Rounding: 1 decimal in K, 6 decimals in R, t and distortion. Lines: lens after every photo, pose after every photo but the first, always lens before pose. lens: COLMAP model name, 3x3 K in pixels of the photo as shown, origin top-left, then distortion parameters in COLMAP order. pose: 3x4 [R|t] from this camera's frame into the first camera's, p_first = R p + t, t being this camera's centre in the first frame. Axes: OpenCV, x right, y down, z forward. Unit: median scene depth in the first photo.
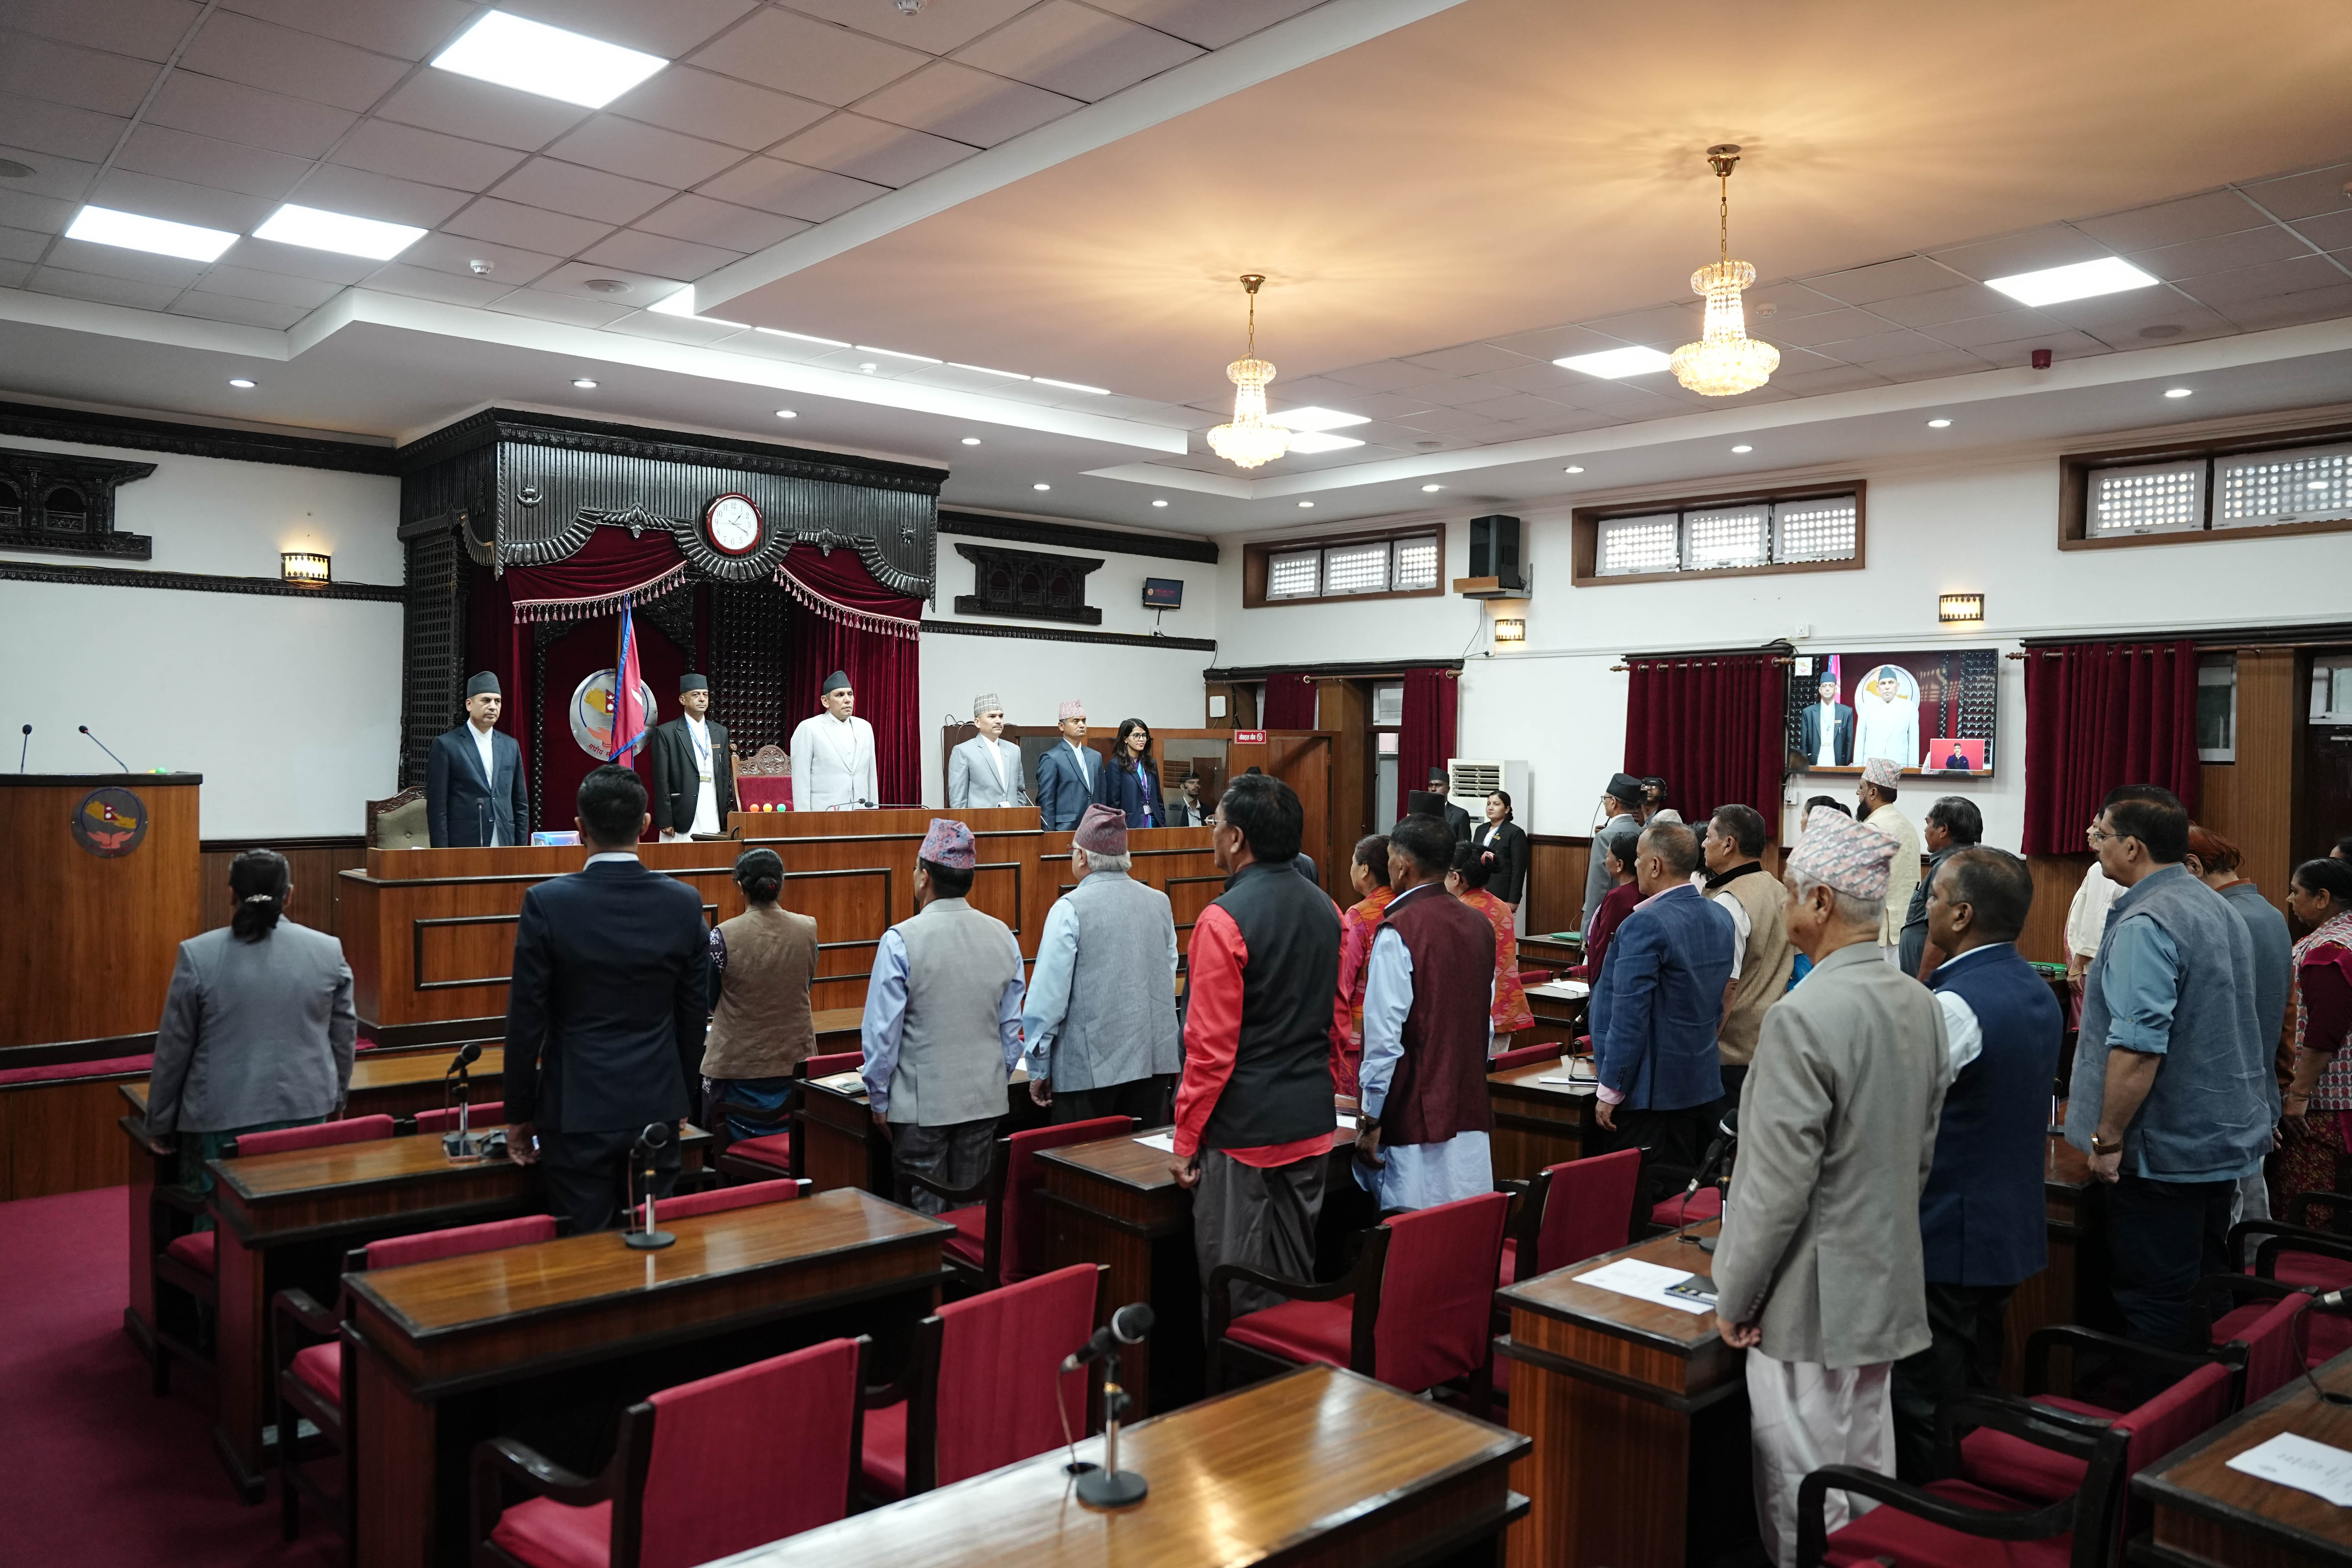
lens RADIAL K [[1697.9, 0, 1178.8], [0, 1697.9, 791.0], [0, 0, 1]] dist [-0.123843, 0.114489]
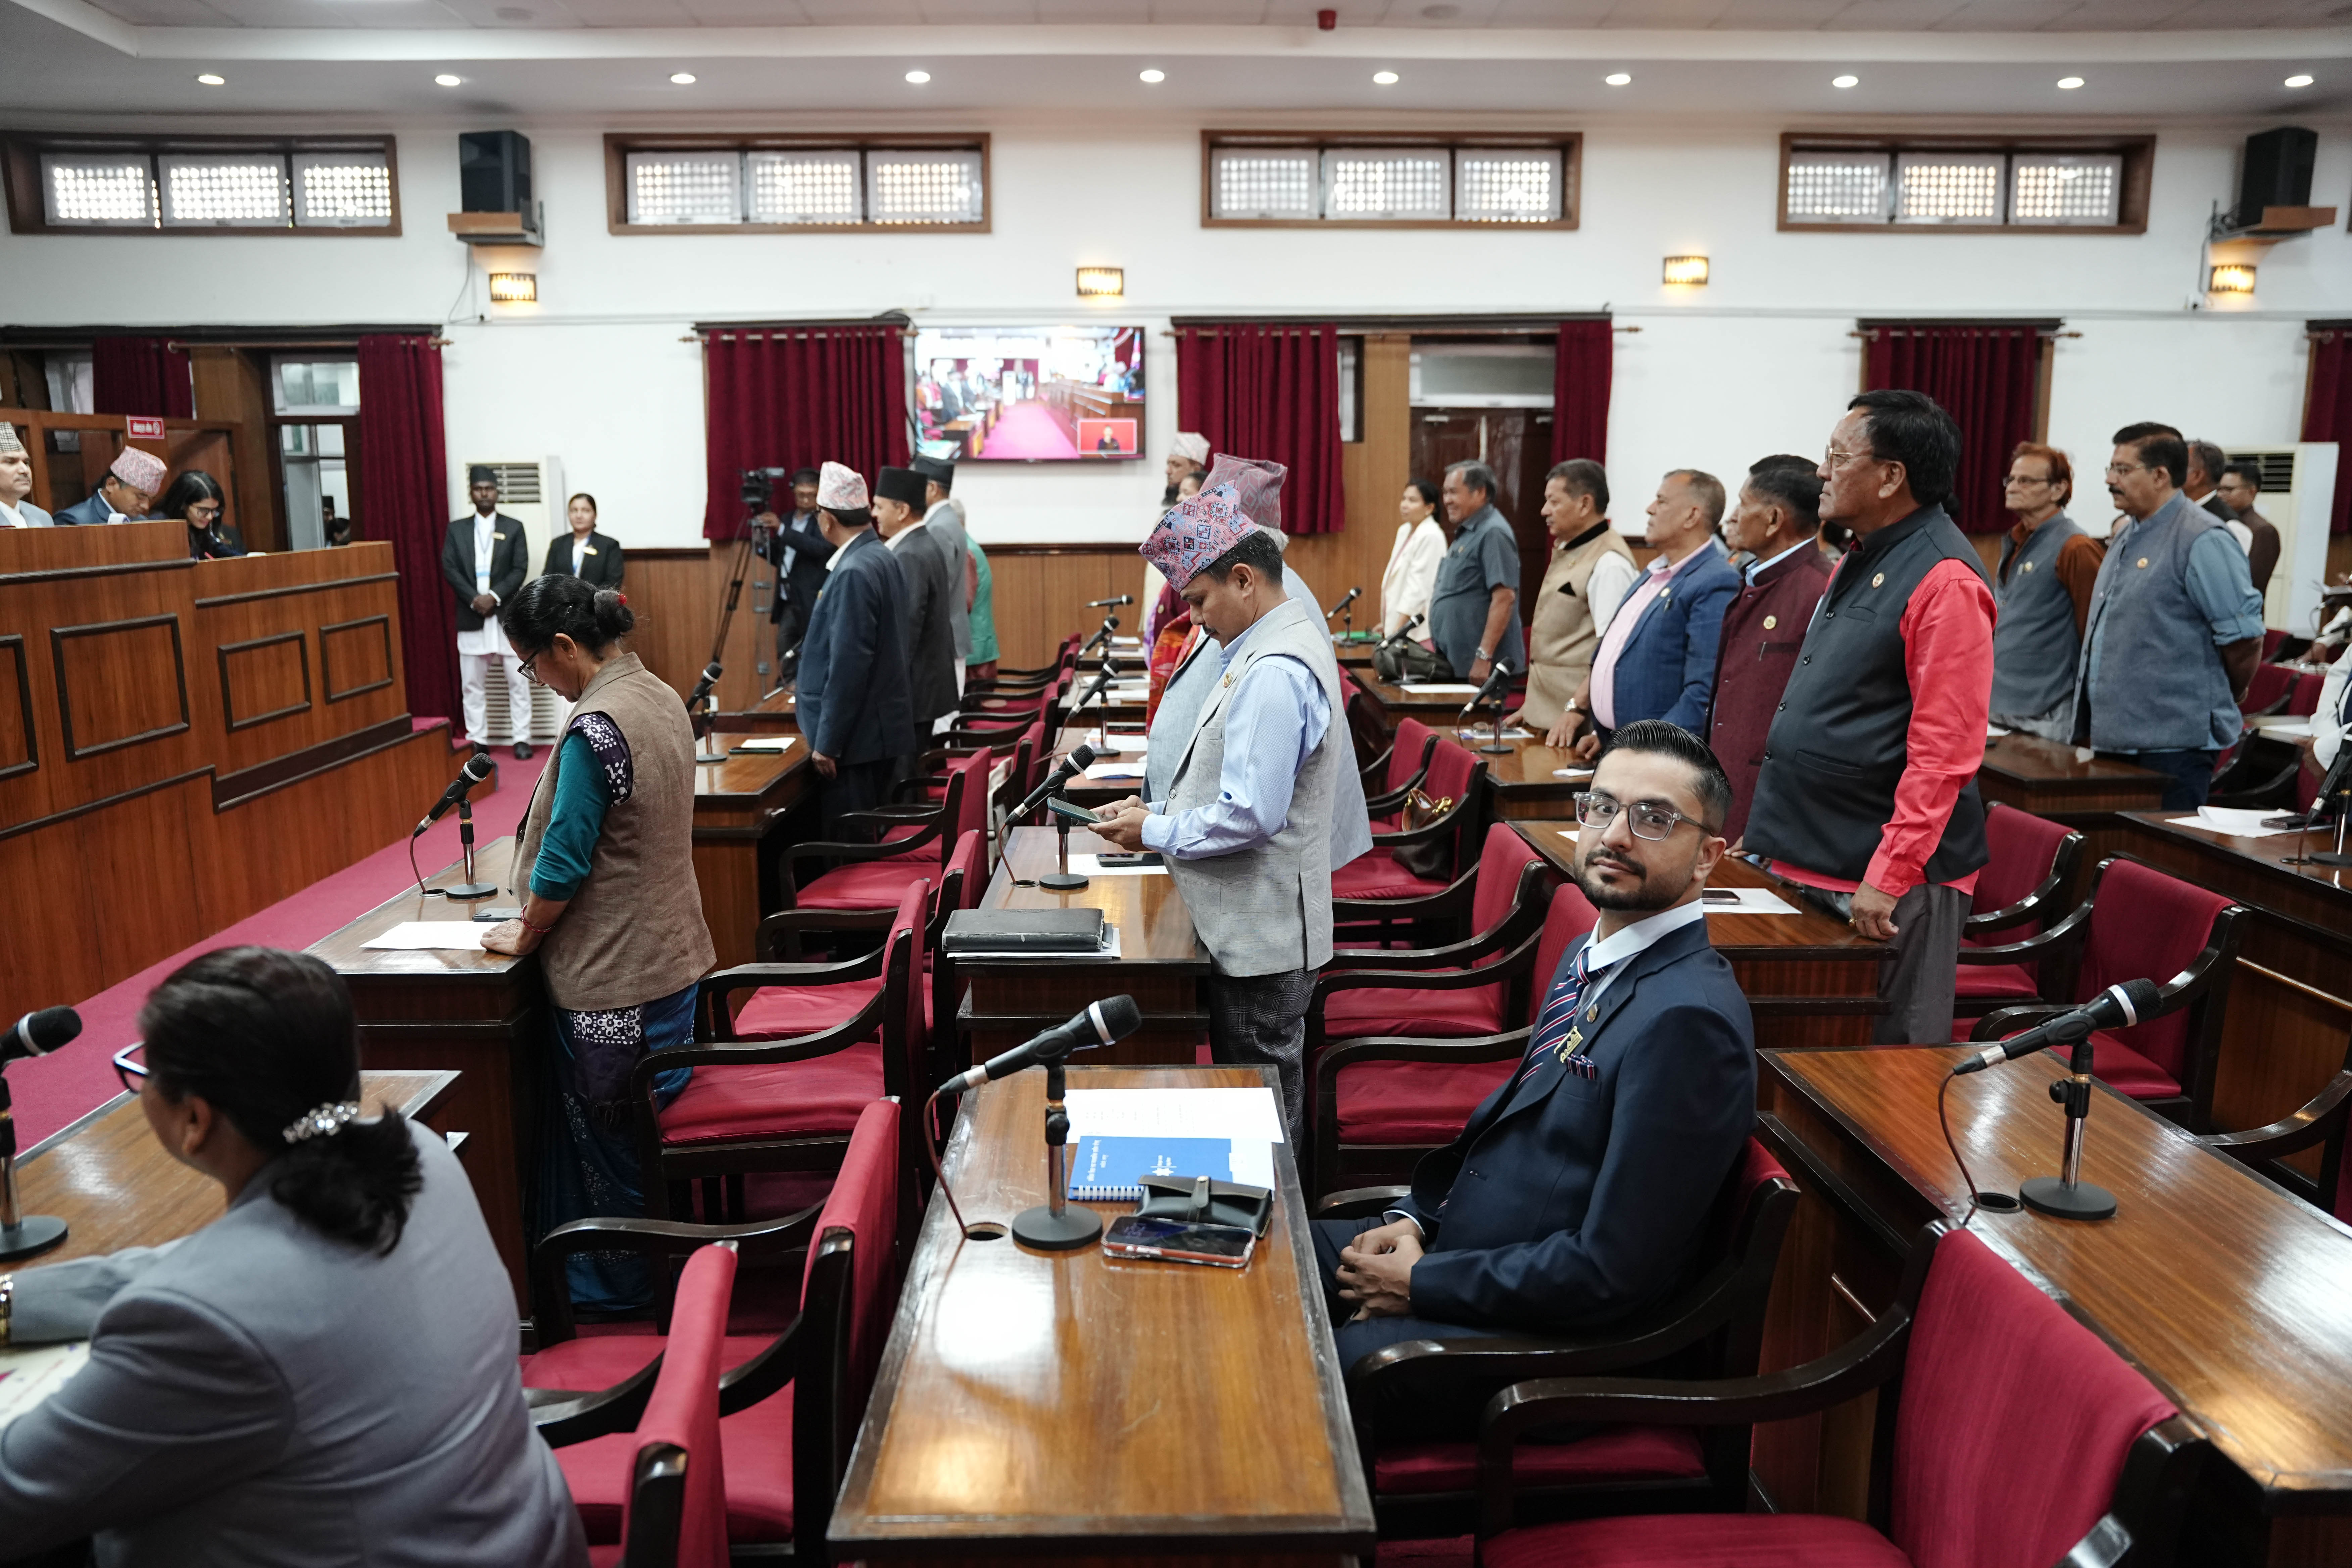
lens RADIAL K [[1771.9, 0, 1173.2], [0, 1771.9, 800.1], [0, 0, 1]] dist [-0.110951, 0.123644]
pose [[0.647813, -0.149977, 0.746891, -0.303895], [0.029262, 0.984604, 0.172330, 0.010683], [-0.761238, -0.089782, 0.642228, 0.293193]]
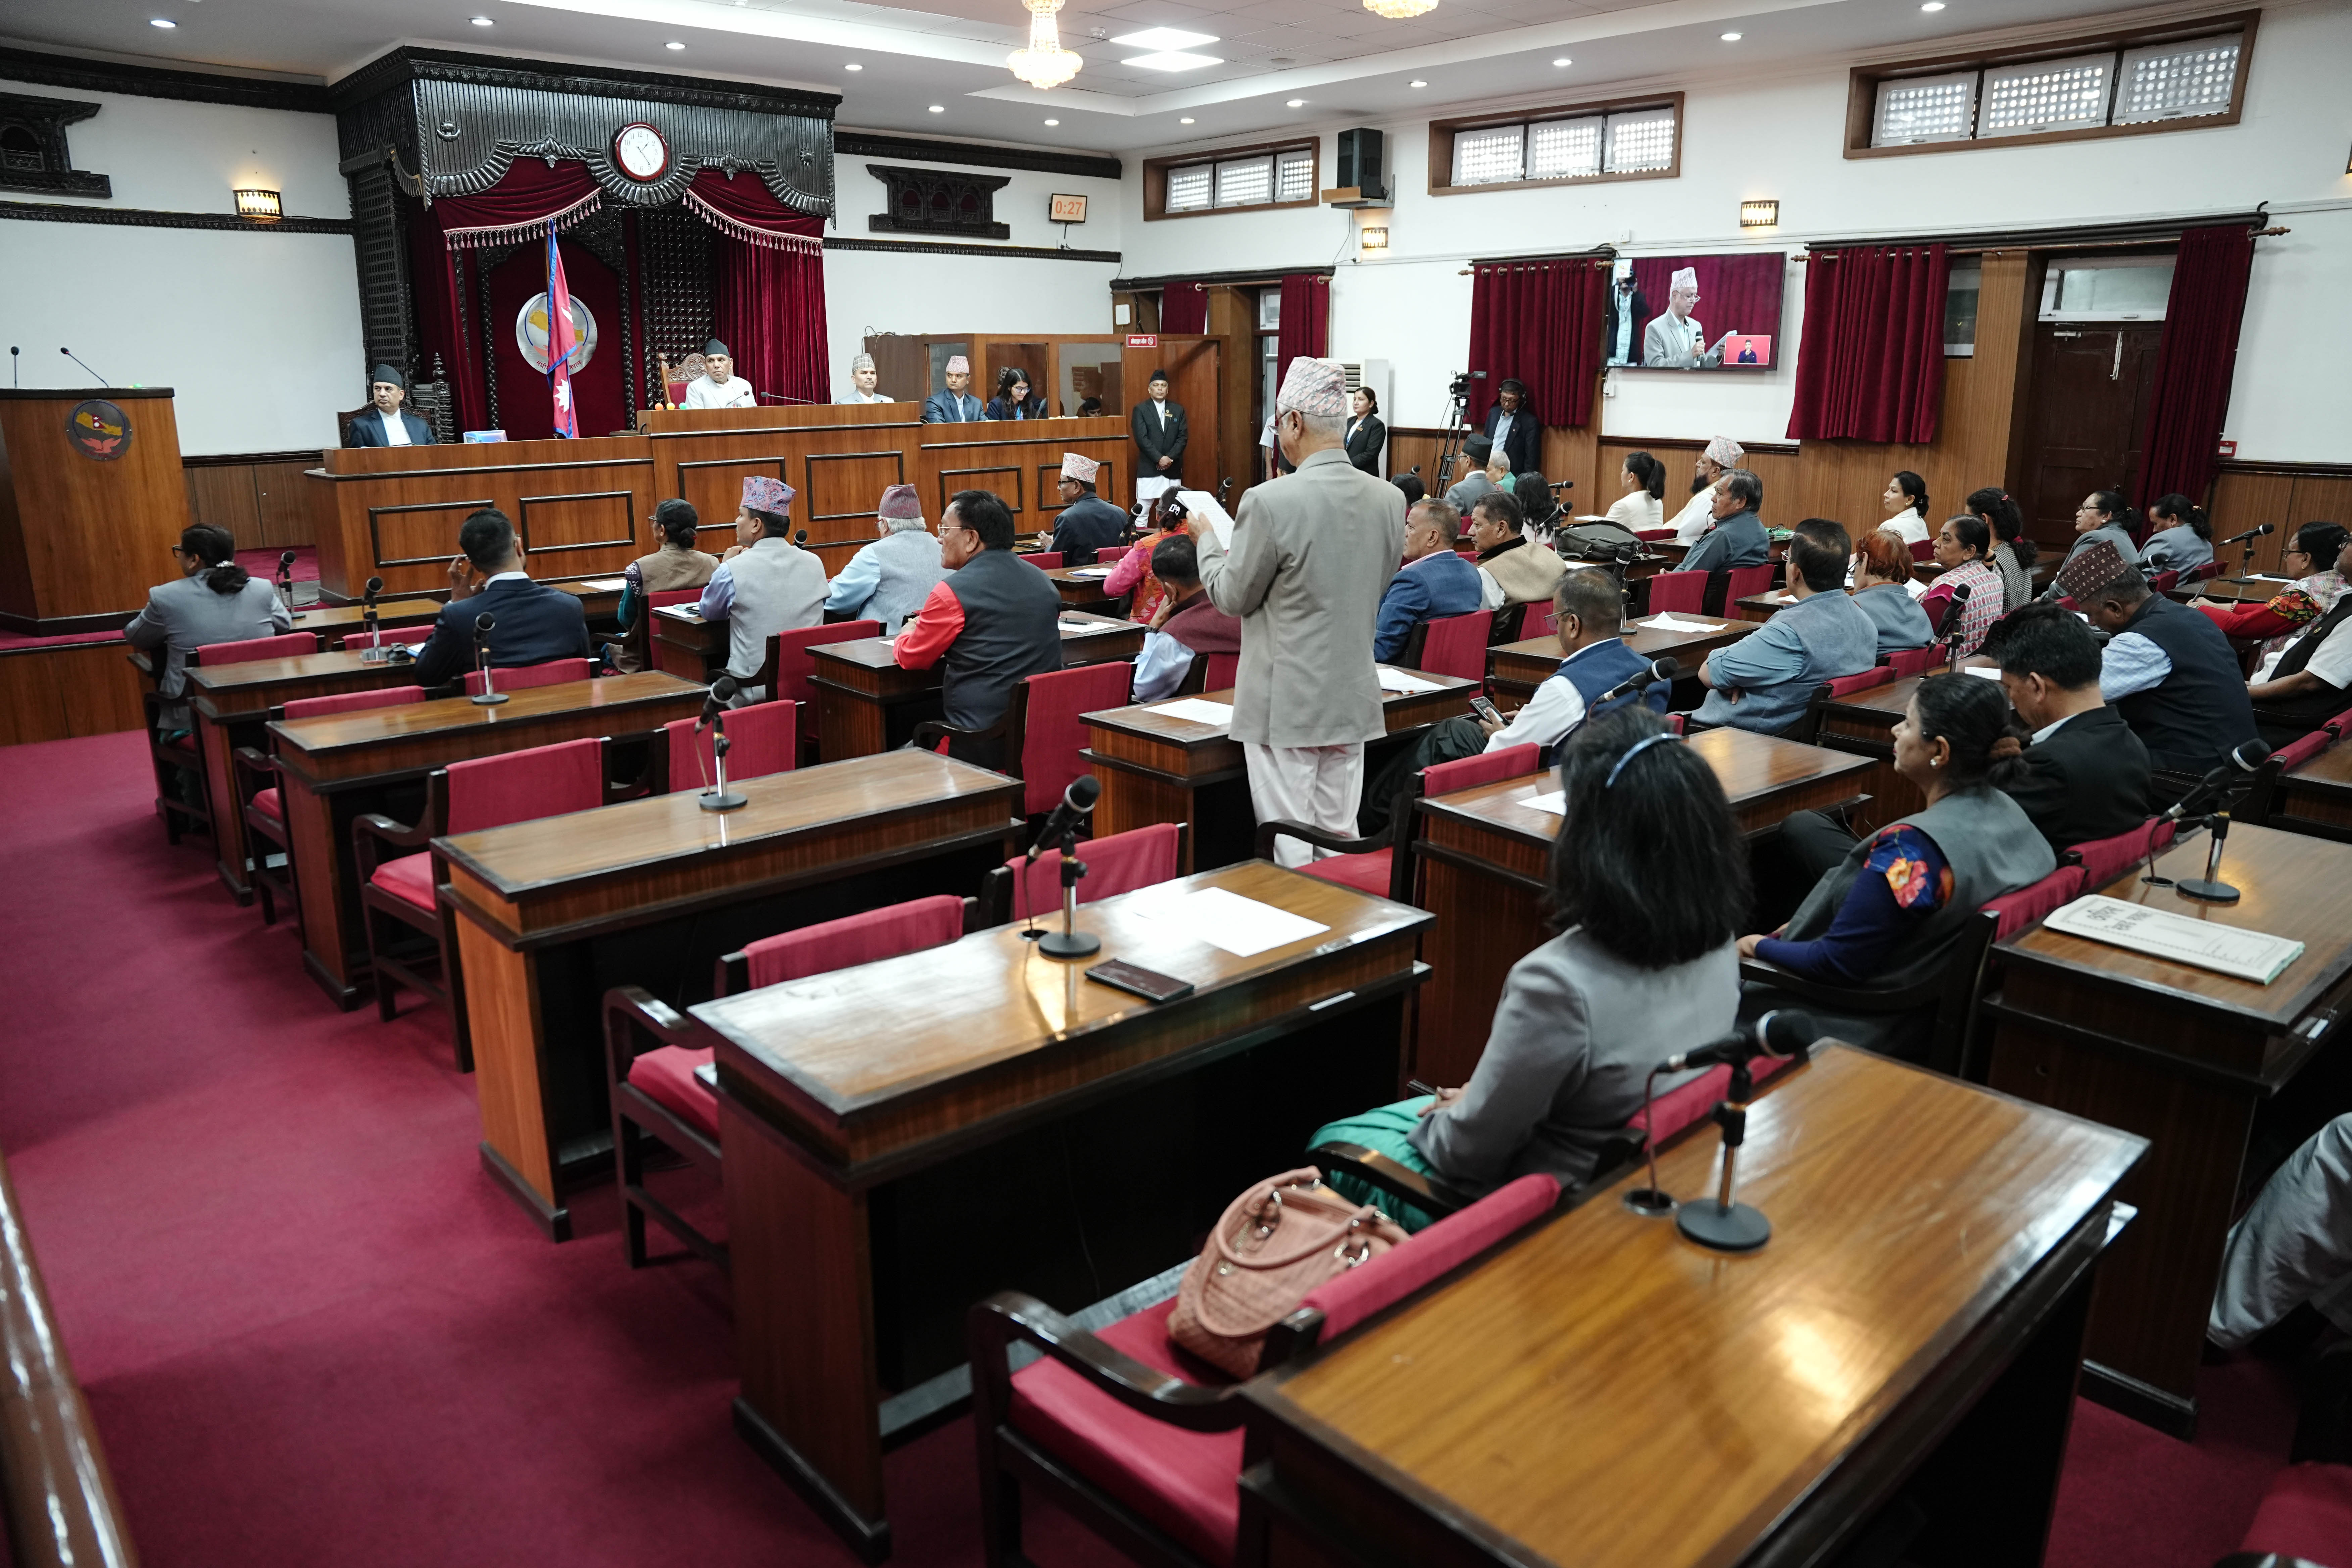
lens RADIAL K [[1606.0, 0, 1180.4], [0, 1606.0, 797.6], [0, 0, 1]] dist [-0.145431, 0.113296]
pose [[0.999904, -0.013805, -0.000909, 0.084057], [0.013628, 0.971492, 0.236682, 0.016487], [-0.002384, -0.236672, 0.971587, -0.092432]]
